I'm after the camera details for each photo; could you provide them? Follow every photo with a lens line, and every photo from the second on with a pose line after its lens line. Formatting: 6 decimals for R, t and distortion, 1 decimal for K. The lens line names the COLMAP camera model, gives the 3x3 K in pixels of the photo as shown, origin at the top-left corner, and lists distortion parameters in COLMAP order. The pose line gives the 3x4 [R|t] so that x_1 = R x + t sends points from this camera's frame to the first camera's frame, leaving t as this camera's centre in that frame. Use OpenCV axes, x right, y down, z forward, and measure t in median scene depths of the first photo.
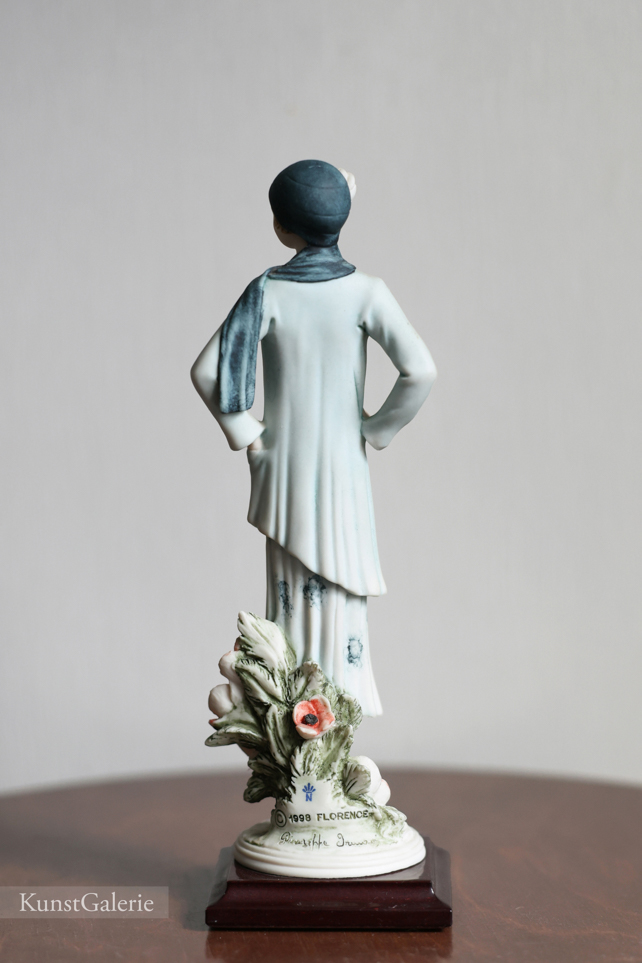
lens RADIAL K [[2321.2, 0, 321.0], [0, 2321.2, 481.5], [0, 0, 1]] dist [-0.069470, 0.157472]
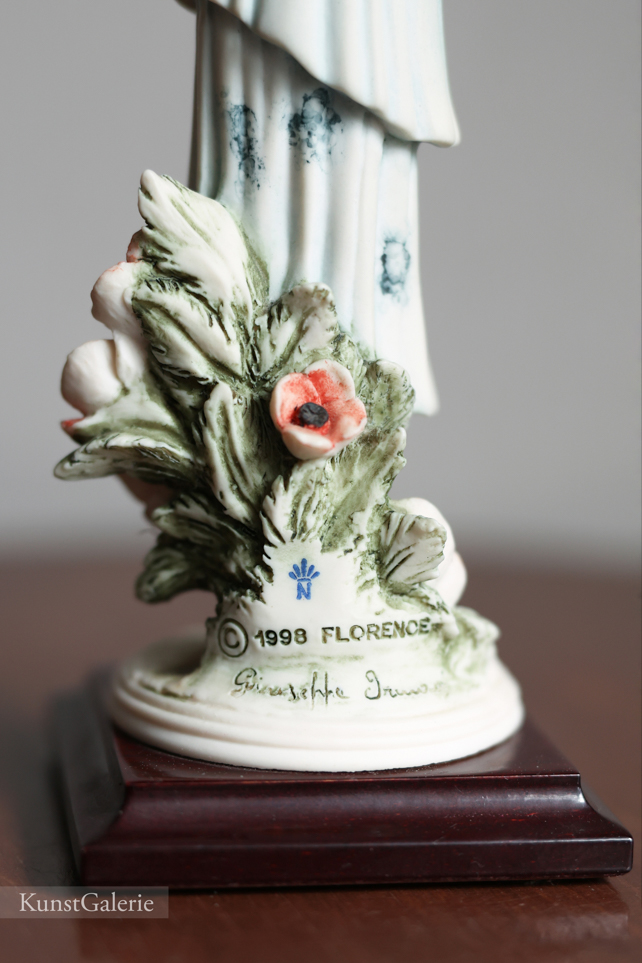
lens RADIAL K [[2321.2, 0, 321.0], [0, 2321.2, 481.5], [0, 0, 1]] dist [-0.069470, 0.157472]
pose [[0.984130, -0.000281, 0.177451, -0.080410], [-0.016249, 0.995655, 0.091694, 0.074220], [-0.176706, -0.093122, 0.979849, 0.562998]]
